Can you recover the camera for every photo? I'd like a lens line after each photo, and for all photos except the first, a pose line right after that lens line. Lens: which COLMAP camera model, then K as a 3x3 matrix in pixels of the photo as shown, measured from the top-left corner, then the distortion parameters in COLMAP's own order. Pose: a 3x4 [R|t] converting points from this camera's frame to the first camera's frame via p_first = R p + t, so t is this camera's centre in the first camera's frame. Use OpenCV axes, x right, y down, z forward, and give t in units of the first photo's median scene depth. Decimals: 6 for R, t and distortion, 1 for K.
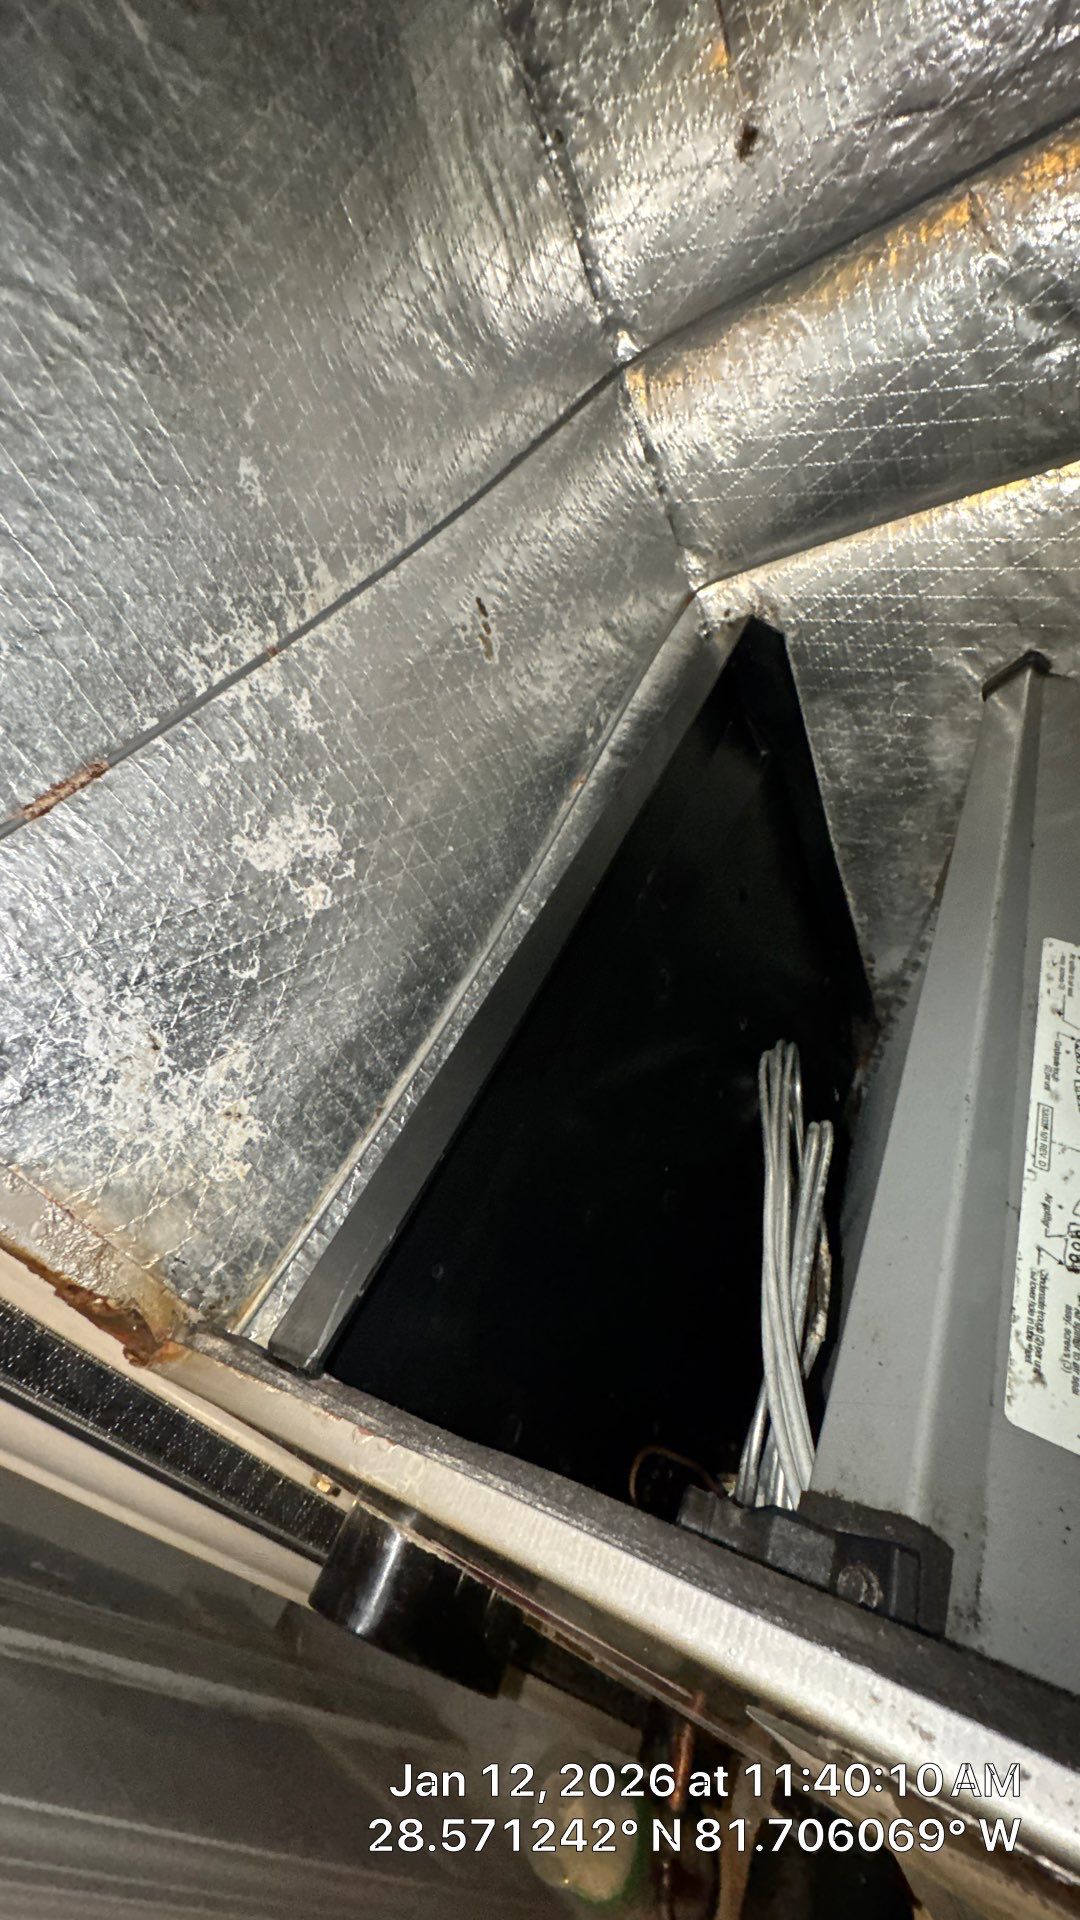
lens RADIAL K [[763.1, 0, 573.6], [0, 763.1, 963.0], [0, 0, 1]] dist [-0.004946, -0.000334]
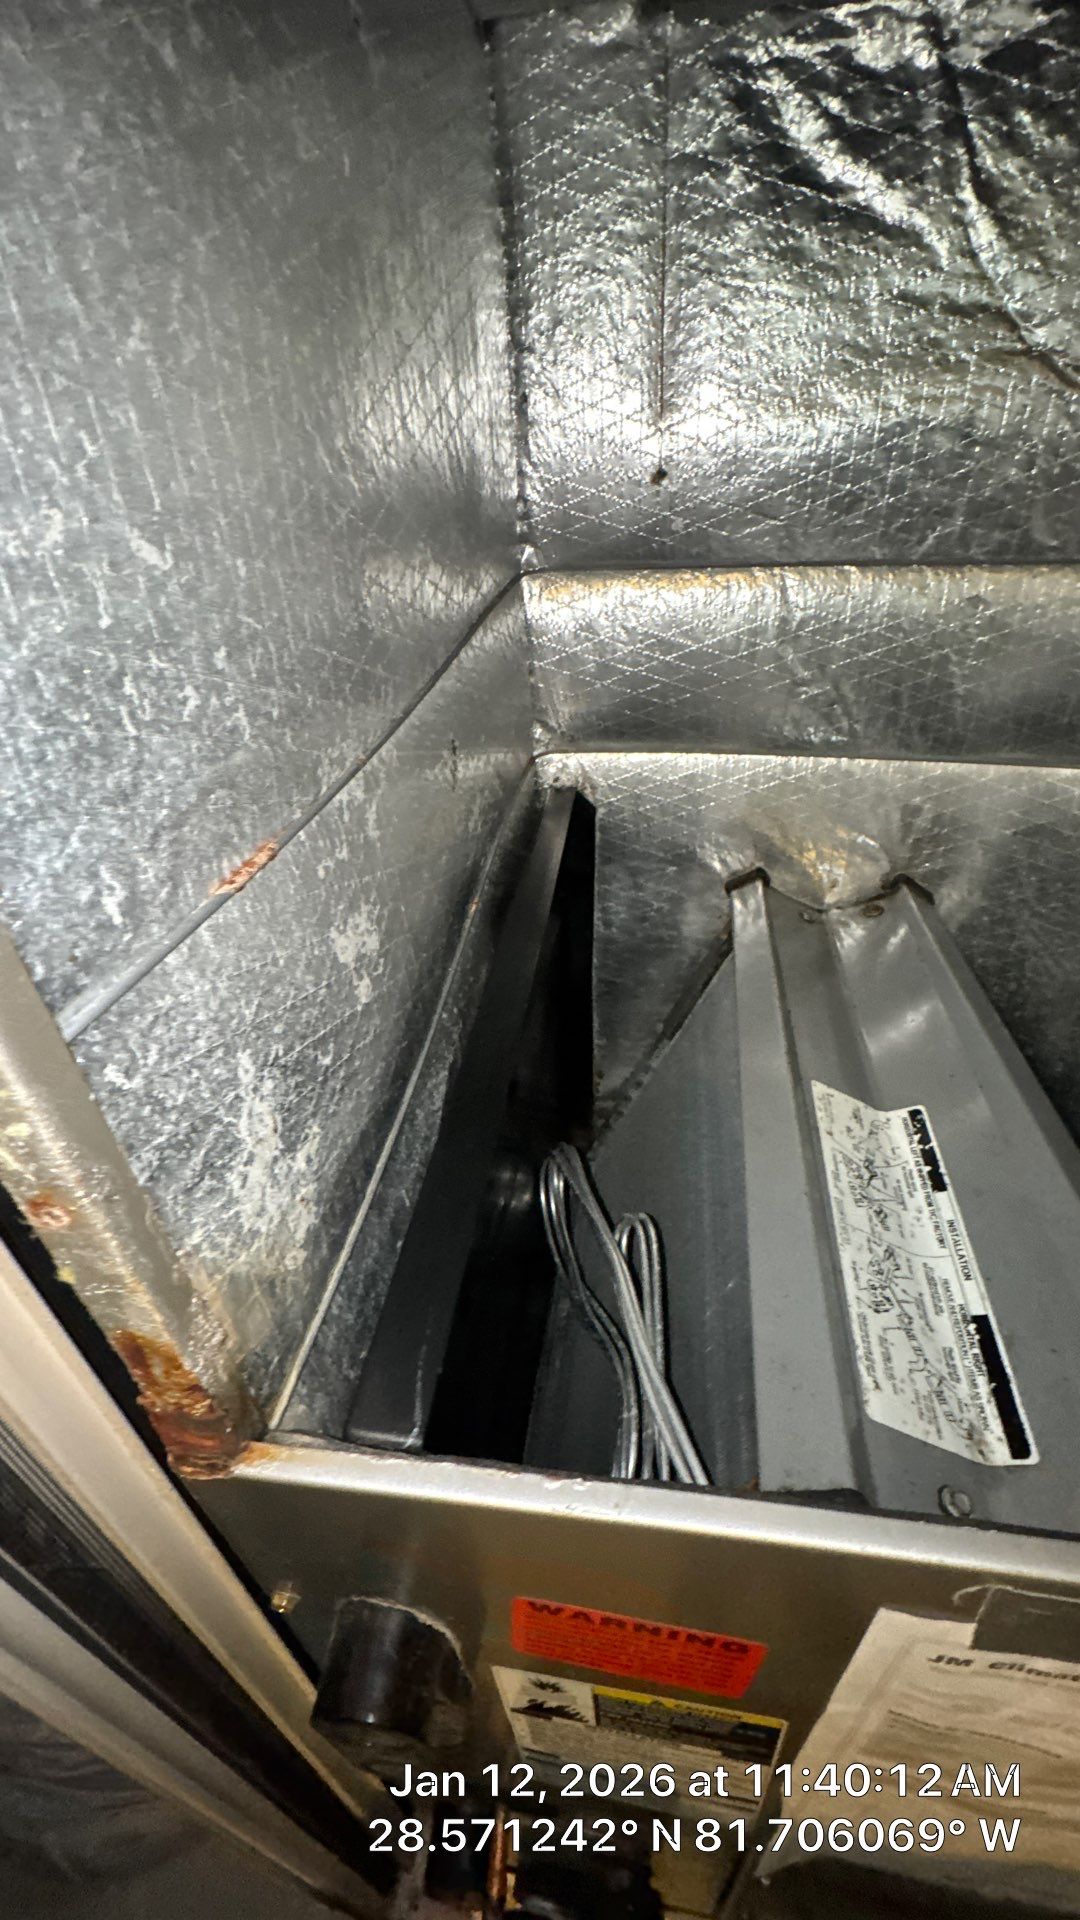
lens RADIAL K [[763.1, 0, 544.2], [0, 763.1, 963.7], [0, 0, 1]] dist [-0.004946, -0.000334]
pose [[0.877313, 0.149007, 0.456201, -0.668863], [-0.092738, 0.985299, -0.143480, 0.005782], [-0.470873, 0.083569, 0.878234, -0.058791]]
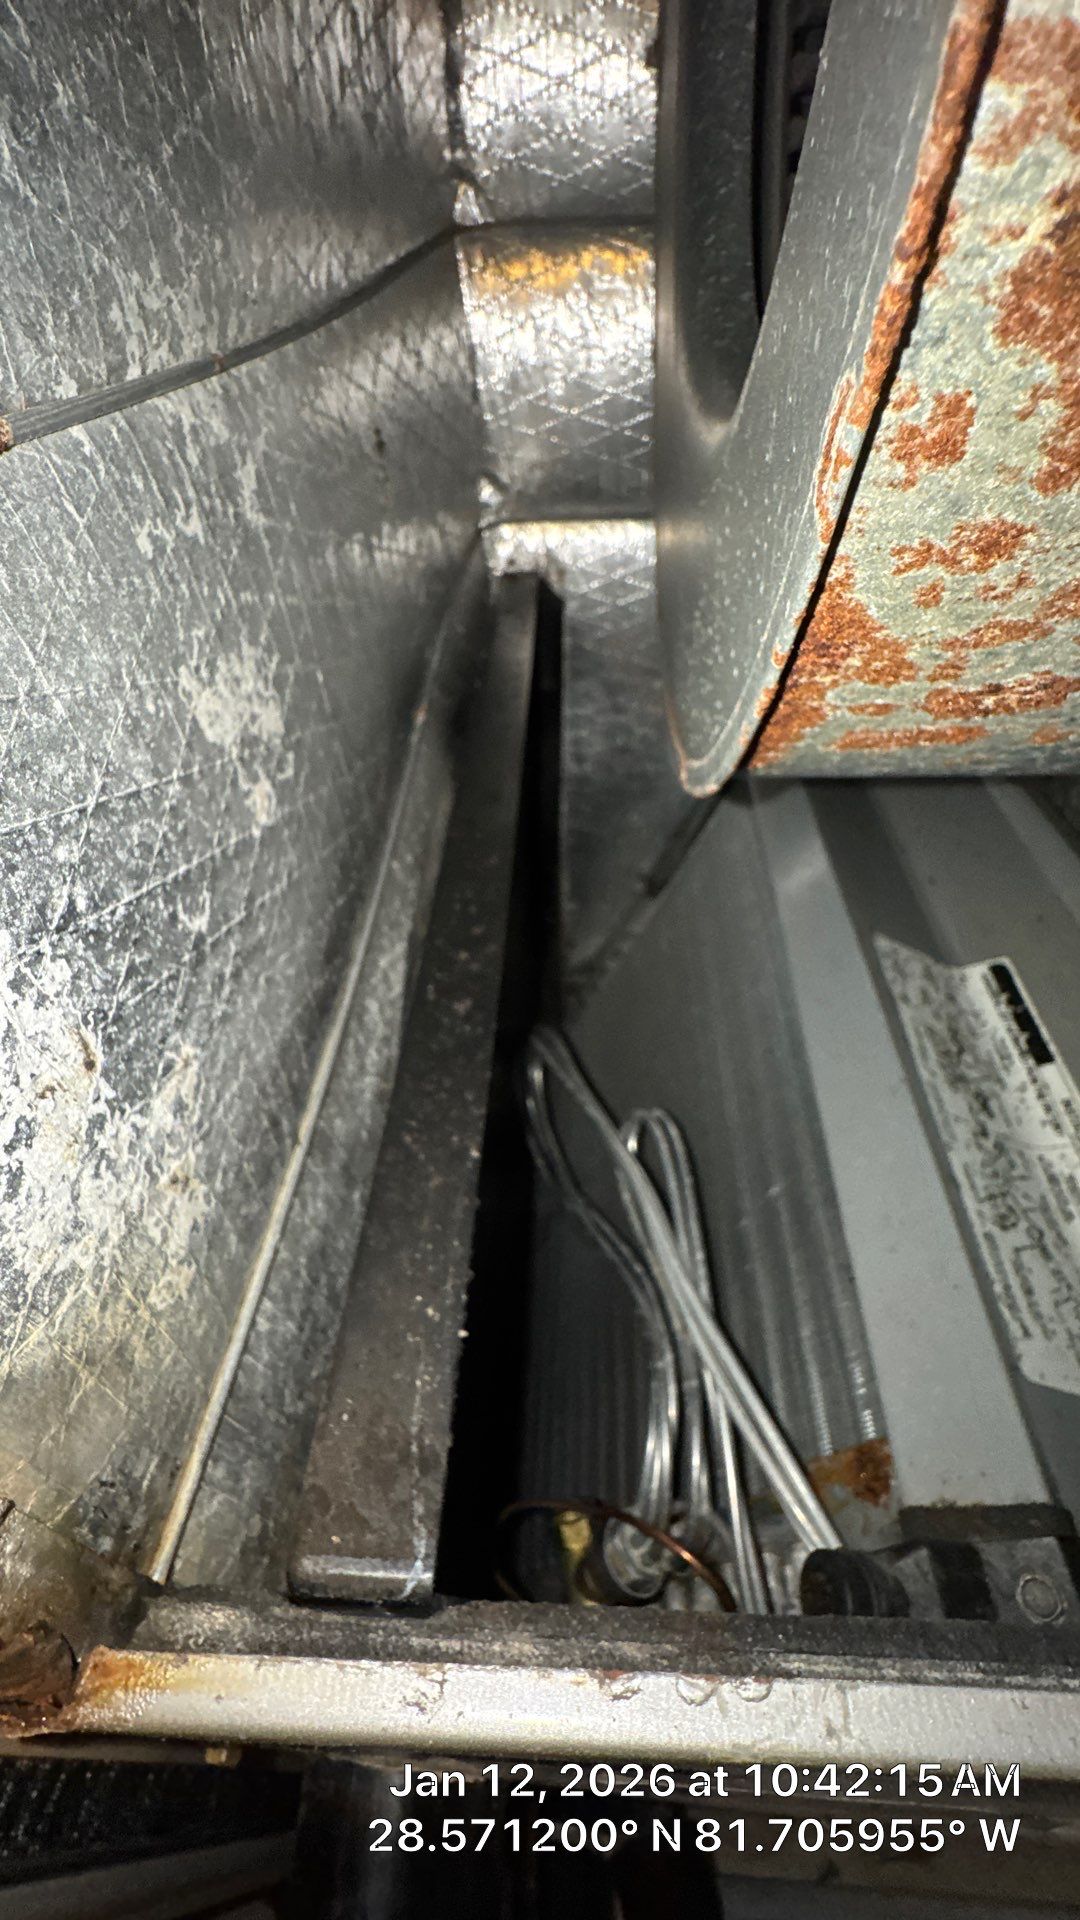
lens RADIAL K [[763.1, 0, 526.8], [0, 763.1, 960.4], [0, 0, 1]] dist [-0.004946, -0.000334]
pose [[0.848673, 0.031232, 0.527996, -0.523092], [-0.040355, 0.999169, 0.005761, 0.029004], [-0.527377, -0.026197, 0.849228, 0.409660]]
